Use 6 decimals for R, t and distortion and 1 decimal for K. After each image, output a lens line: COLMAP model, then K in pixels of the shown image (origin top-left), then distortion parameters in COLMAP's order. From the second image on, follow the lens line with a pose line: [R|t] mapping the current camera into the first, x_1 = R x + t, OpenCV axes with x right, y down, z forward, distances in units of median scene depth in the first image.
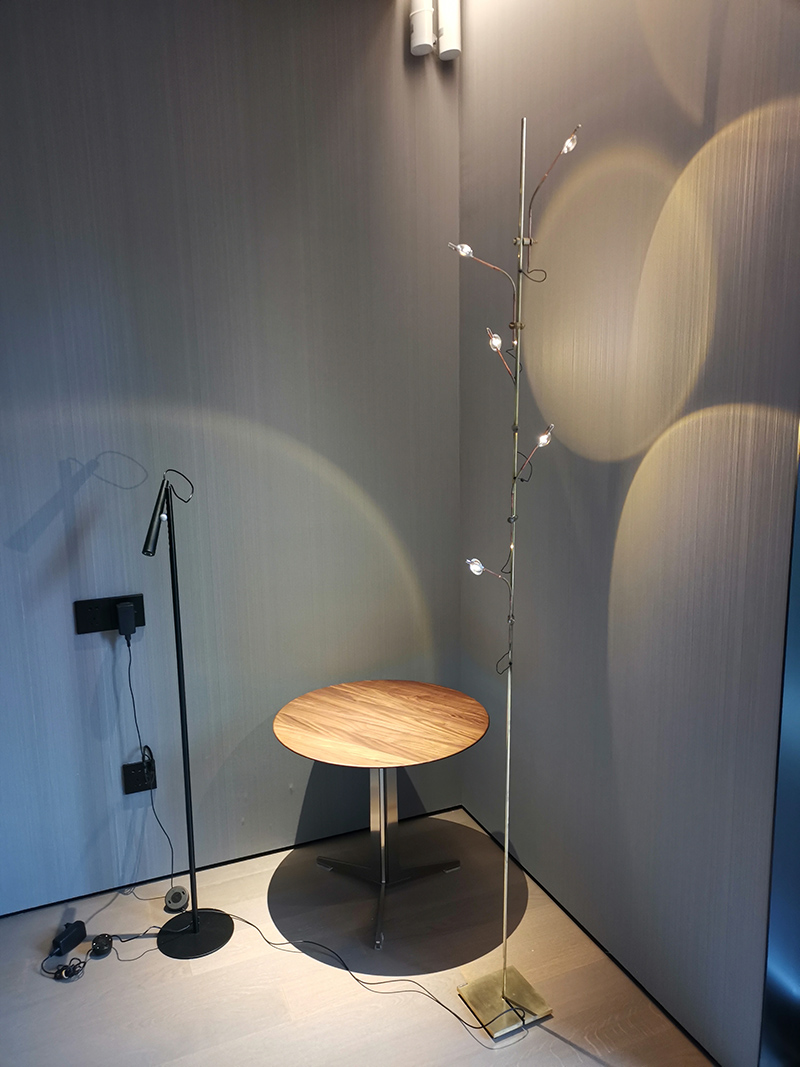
lens RADIAL K [[792.3, 0, 400.0], [0, 792.3, 533.5], [0, 0, 1]] dist [-0.000211, -0.002205]
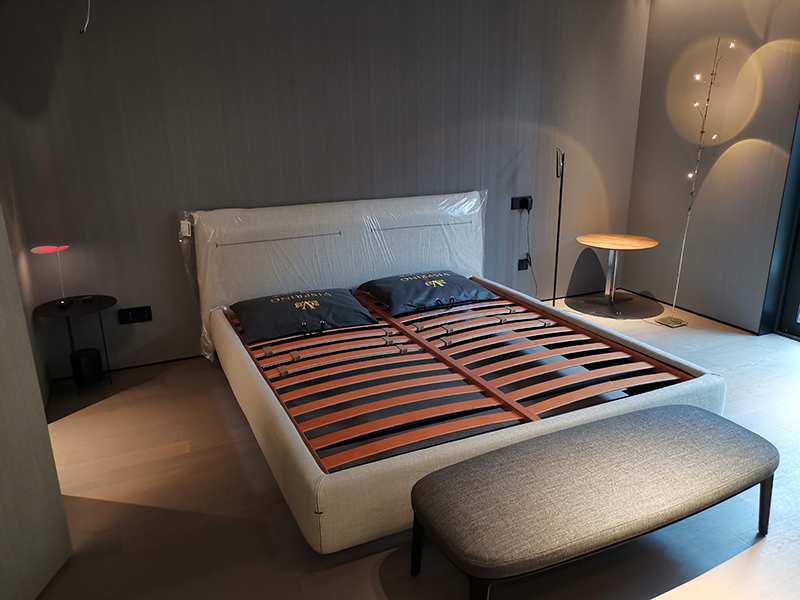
lens RADIAL K [[594.0, 0, 400.0], [0, 594.0, 300.0], [0, 0, 1]] dist [-0.000211, -0.002205]
pose [[0.999700, 0.005280, -0.023913, -0.770897], [-0.002095, 0.991341, 0.131296, 0.173406], [0.024400, -0.131207, 0.991055, -1.181463]]
